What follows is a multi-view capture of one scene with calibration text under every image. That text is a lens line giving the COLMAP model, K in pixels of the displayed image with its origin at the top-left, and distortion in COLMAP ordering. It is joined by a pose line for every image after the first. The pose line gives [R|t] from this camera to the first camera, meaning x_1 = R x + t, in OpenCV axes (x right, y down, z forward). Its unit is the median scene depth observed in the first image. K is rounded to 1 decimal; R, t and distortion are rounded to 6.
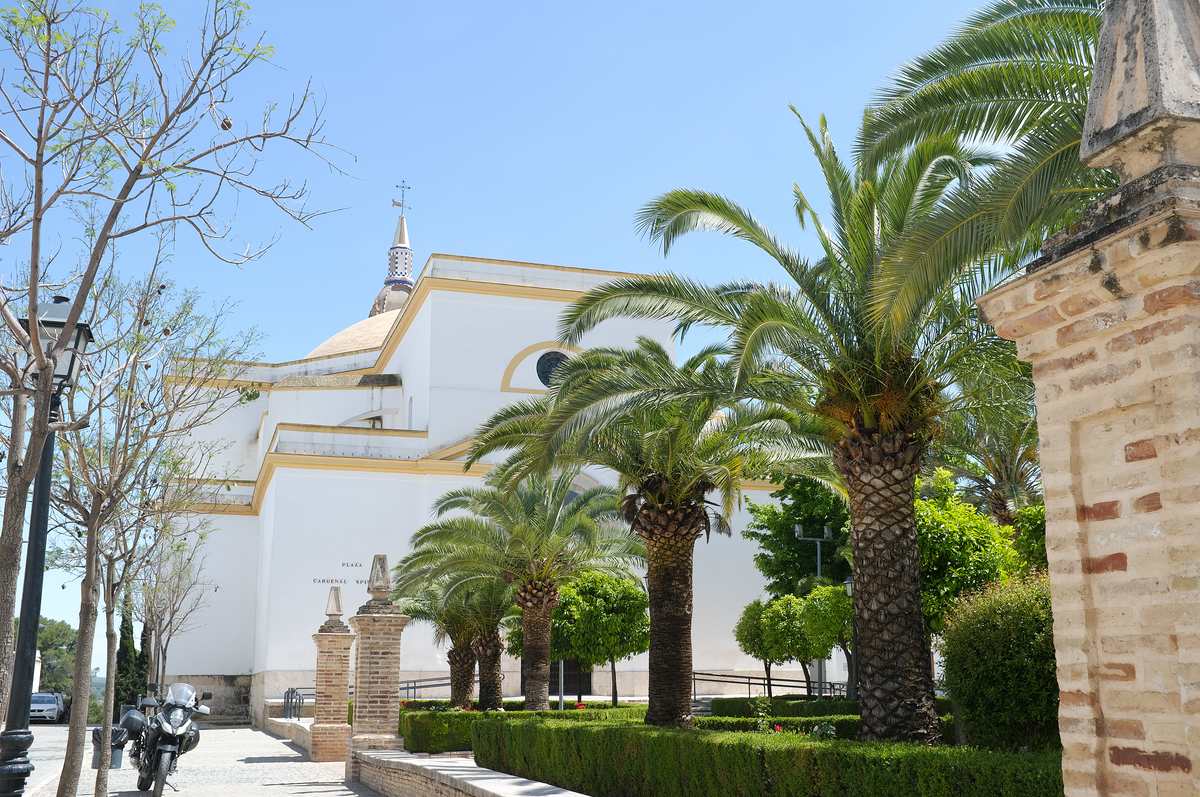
lens RADIAL K [[1224.8, 0, 600.0], [0, 1224.8, 398.5], [0, 0, 1]] dist [-0.137534, 0.282061]
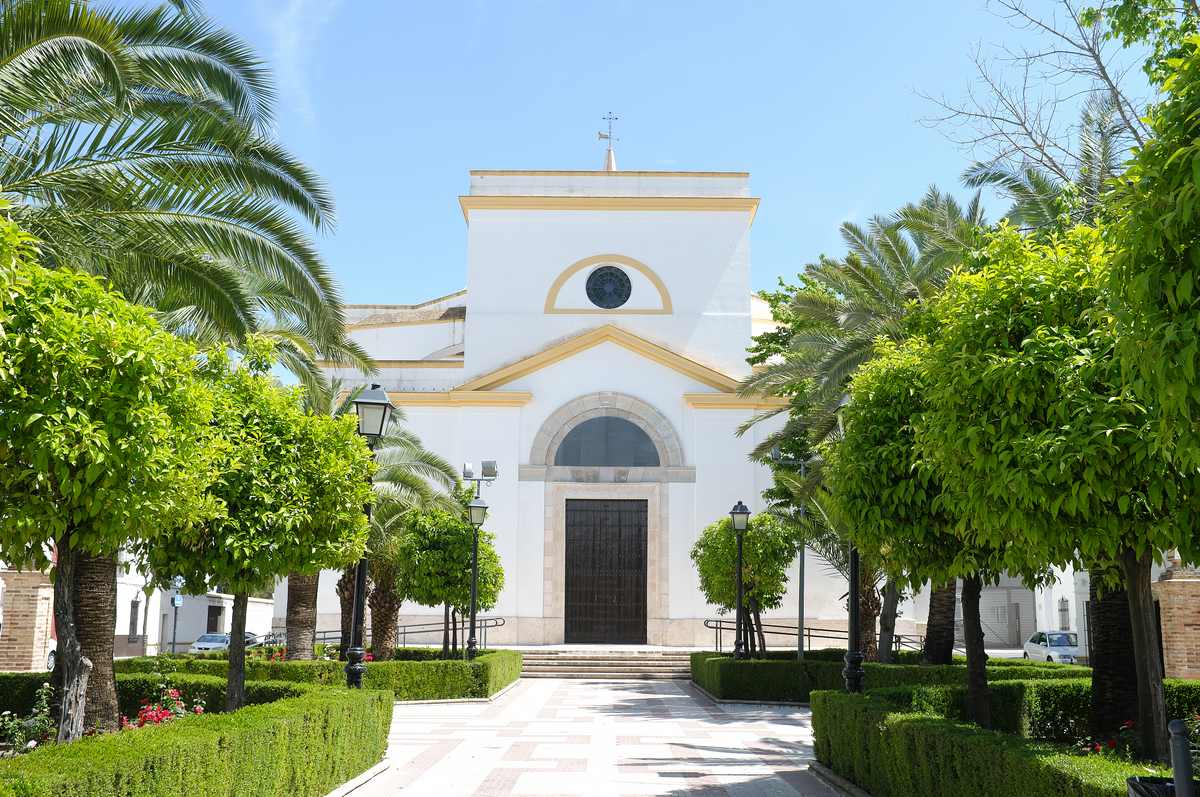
lens RADIAL K [[1224.8, 0, 600.0], [0, 1224.8, 398.5], [0, 0, 1]] dist [-0.137534, 0.282061]
pose [[0.950128, -0.045476, -0.308526, 0.209391], [0.058885, 0.997676, 0.034285, 0.025426], [0.306250, -0.050743, 0.950598, 0.120298]]
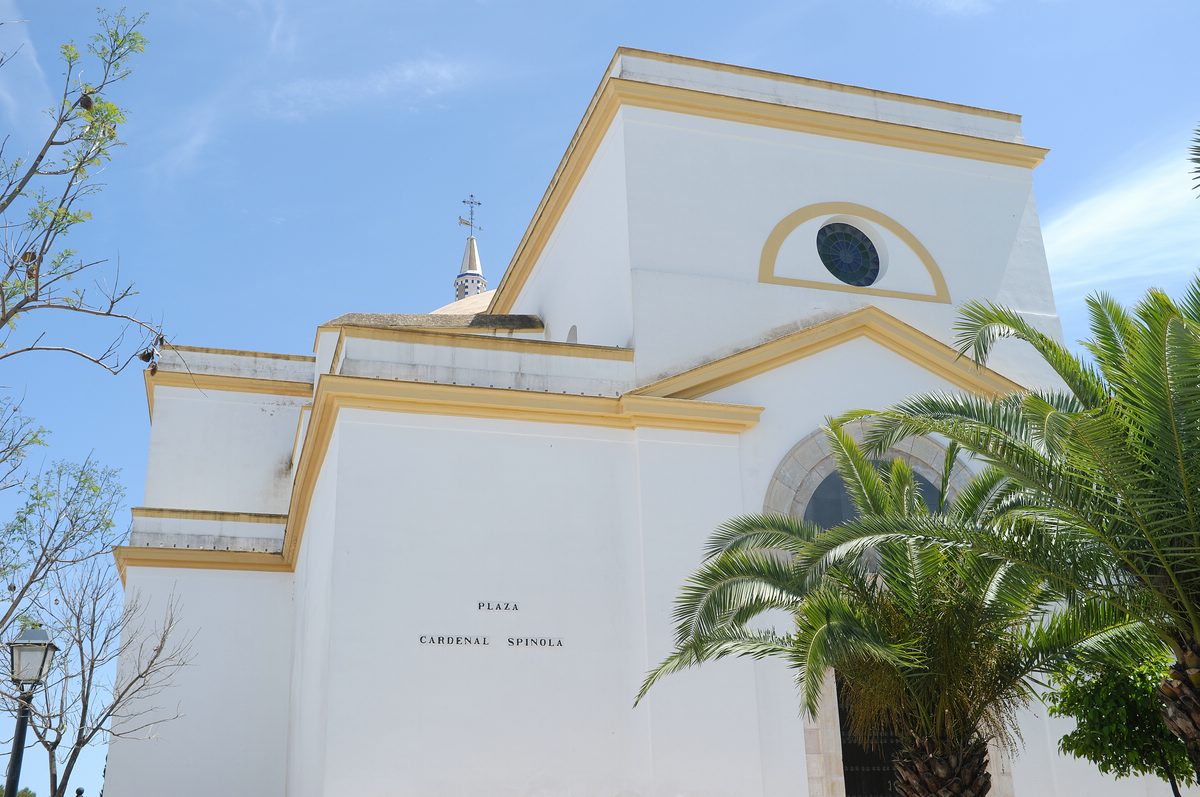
lens RADIAL K [[1224.8, 0, 600.0], [0, 1224.8, 398.5], [0, 0, 1]] dist [-0.137534, 0.282061]
pose [[0.999483, -0.028877, -0.014132, -0.126451], [0.026818, 0.991296, -0.128893, 0.097046], [0.017731, 0.128447, 0.991558, 0.420606]]
